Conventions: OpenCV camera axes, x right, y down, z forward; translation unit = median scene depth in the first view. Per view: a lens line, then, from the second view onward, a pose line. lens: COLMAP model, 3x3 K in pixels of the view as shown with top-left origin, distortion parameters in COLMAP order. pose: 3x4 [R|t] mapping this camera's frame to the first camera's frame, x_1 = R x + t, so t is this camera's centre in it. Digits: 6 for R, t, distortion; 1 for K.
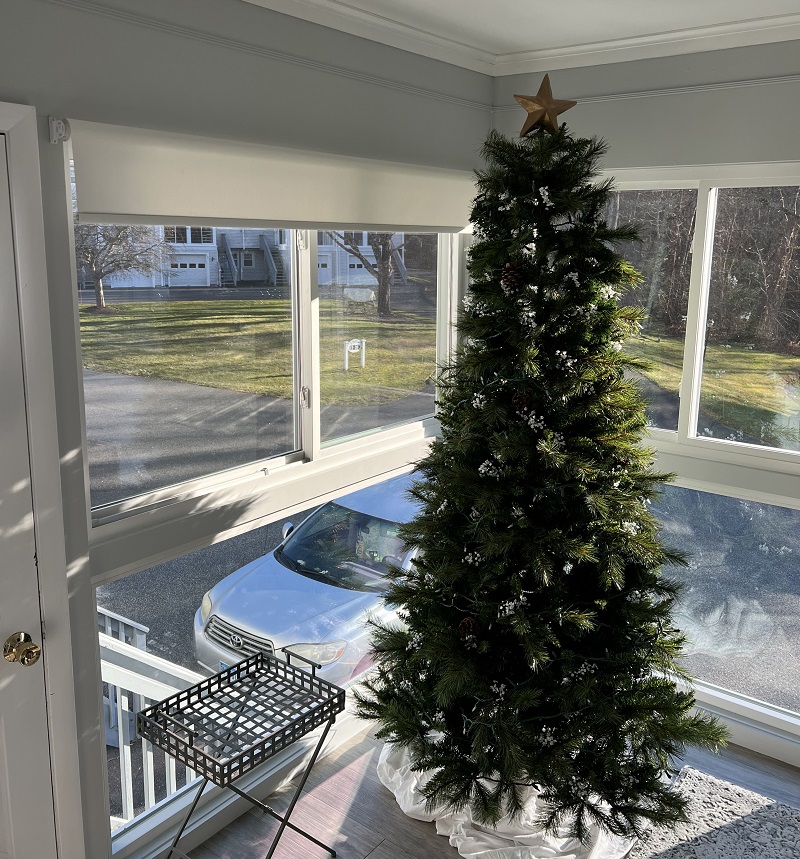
lens RADIAL K [[821.8, 0, 399.5], [0, 821.8, 387.8], [0, 0, 1]] dist [0.110287, -0.166957]
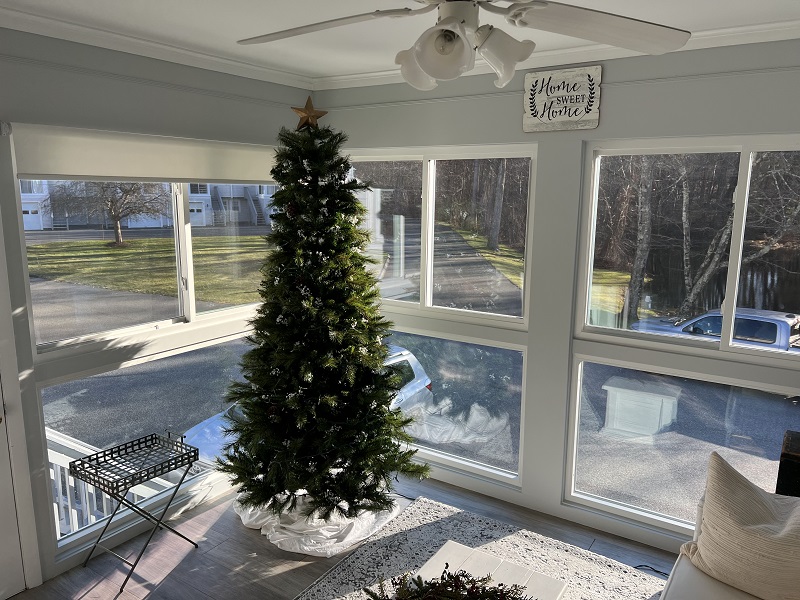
lens RADIAL K [[611.3, 0, 400.0], [0, 611.3, 300.0], [0, 0, 1]] dist [0.104779, -0.106029]
pose [[0.997241, -0.016845, 0.072295, 0.250780], [0.016987, 0.999855, -0.001349, 0.058760], [-0.072261, 0.002574, 0.997382, -0.304337]]
